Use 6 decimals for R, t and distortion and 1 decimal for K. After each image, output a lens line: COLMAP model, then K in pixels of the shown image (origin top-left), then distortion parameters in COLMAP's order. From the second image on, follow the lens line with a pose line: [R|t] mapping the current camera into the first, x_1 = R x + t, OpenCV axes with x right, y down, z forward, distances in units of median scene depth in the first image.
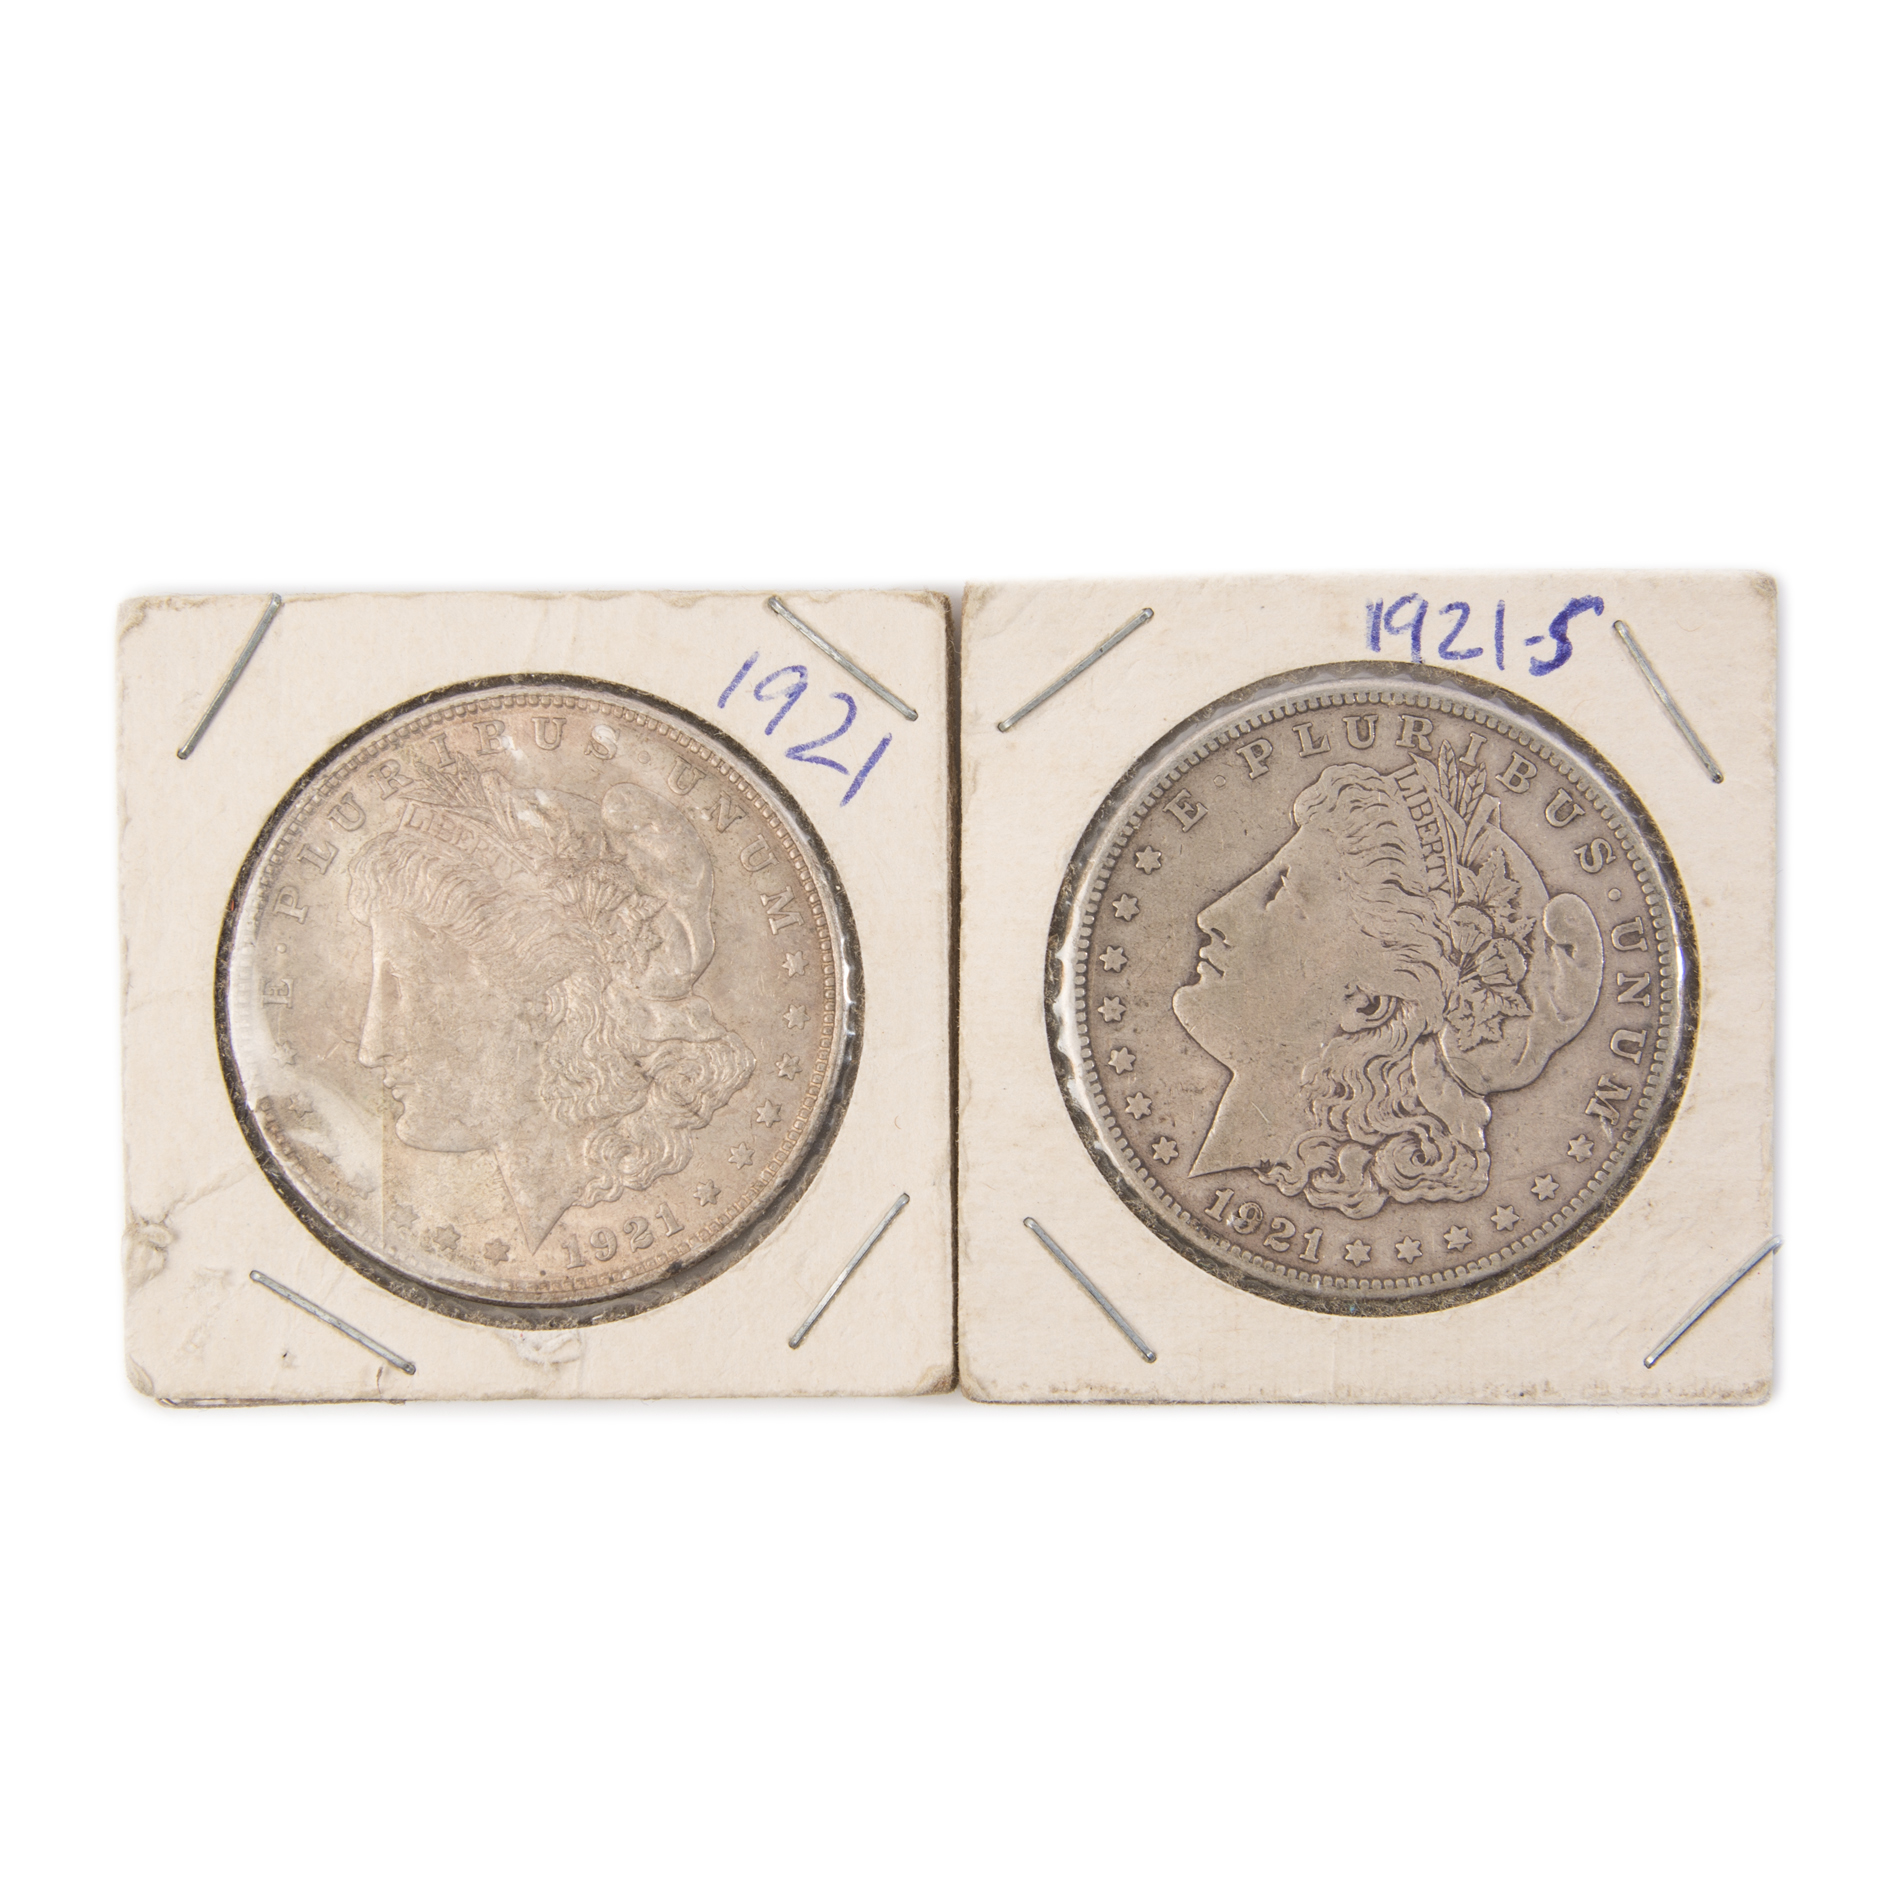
lens RADIAL K [[4016.8, 0, 950.4], [0, 4016.8, 944.5], [0, 0, 1]] dist [-0.017037, 0.000000]
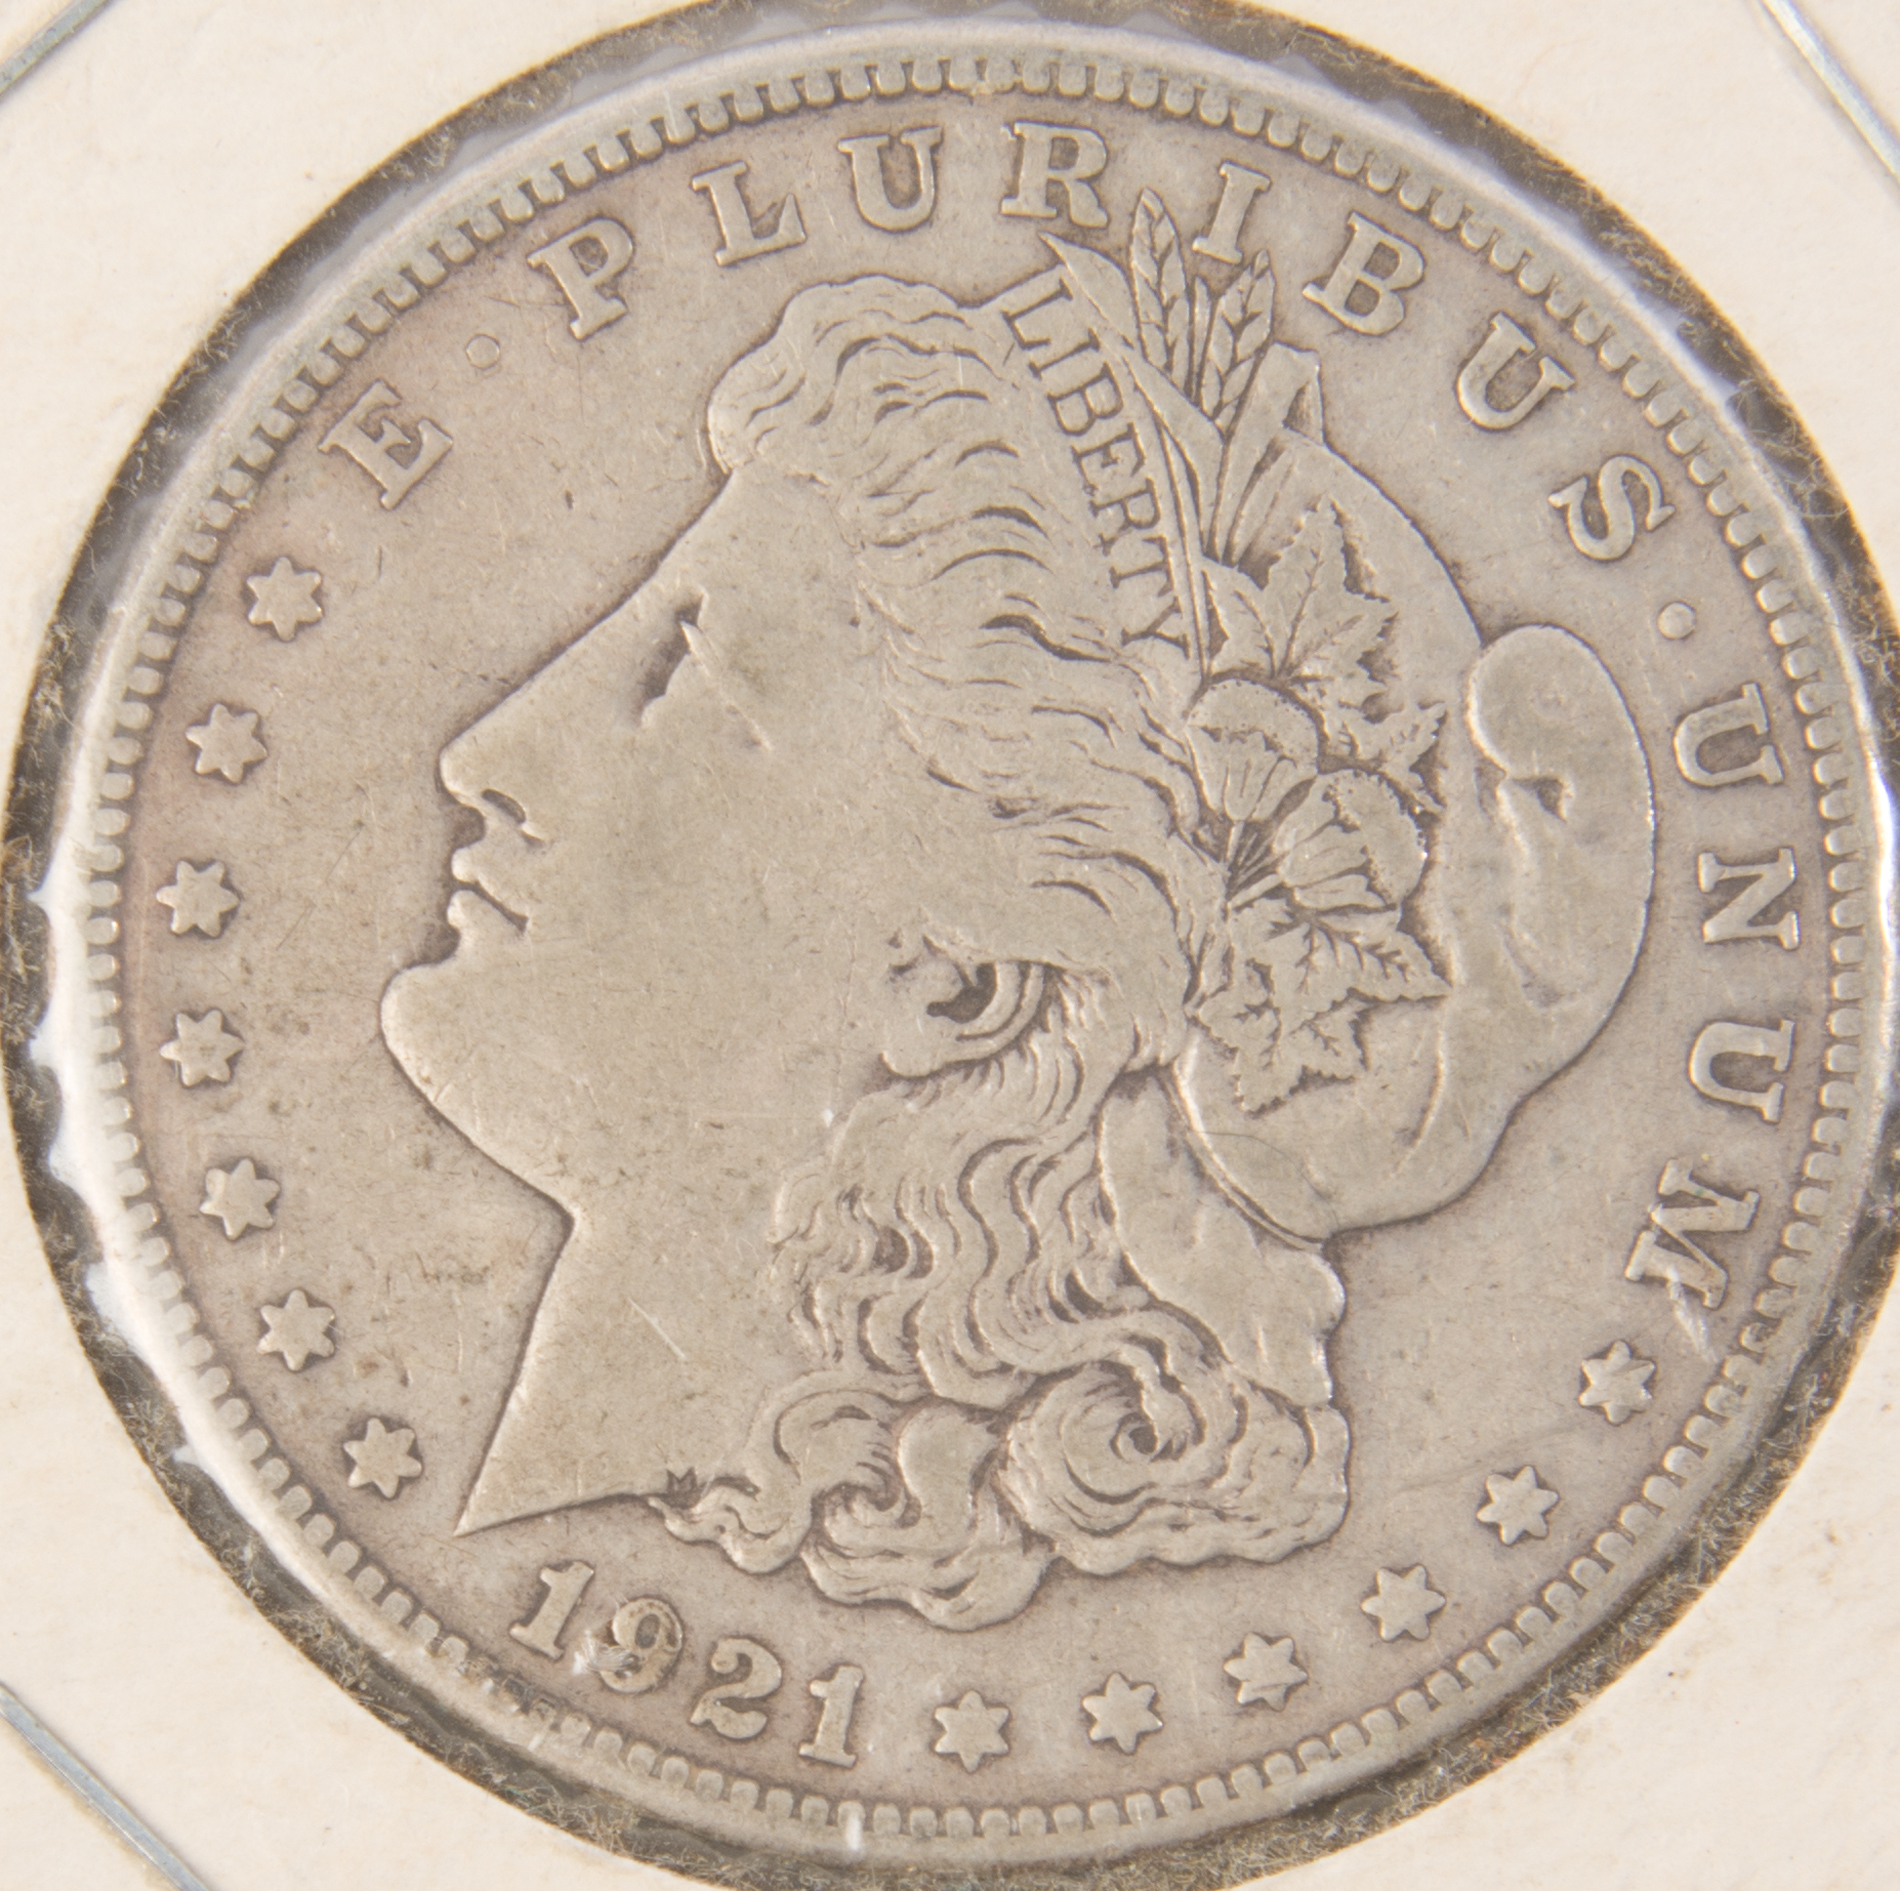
lens RADIAL K [[6425.5, 0, 950.5], [0, 6425.5, 950.3], [0, 0, 1]] dist [0.049658, 0.000000]
pose [[0.998333, -0.057188, -0.007769, 0.107627], [0.057291, 0.998262, 0.013784, 0.004103], [0.006968, -0.014206, 0.999875, 0.462977]]
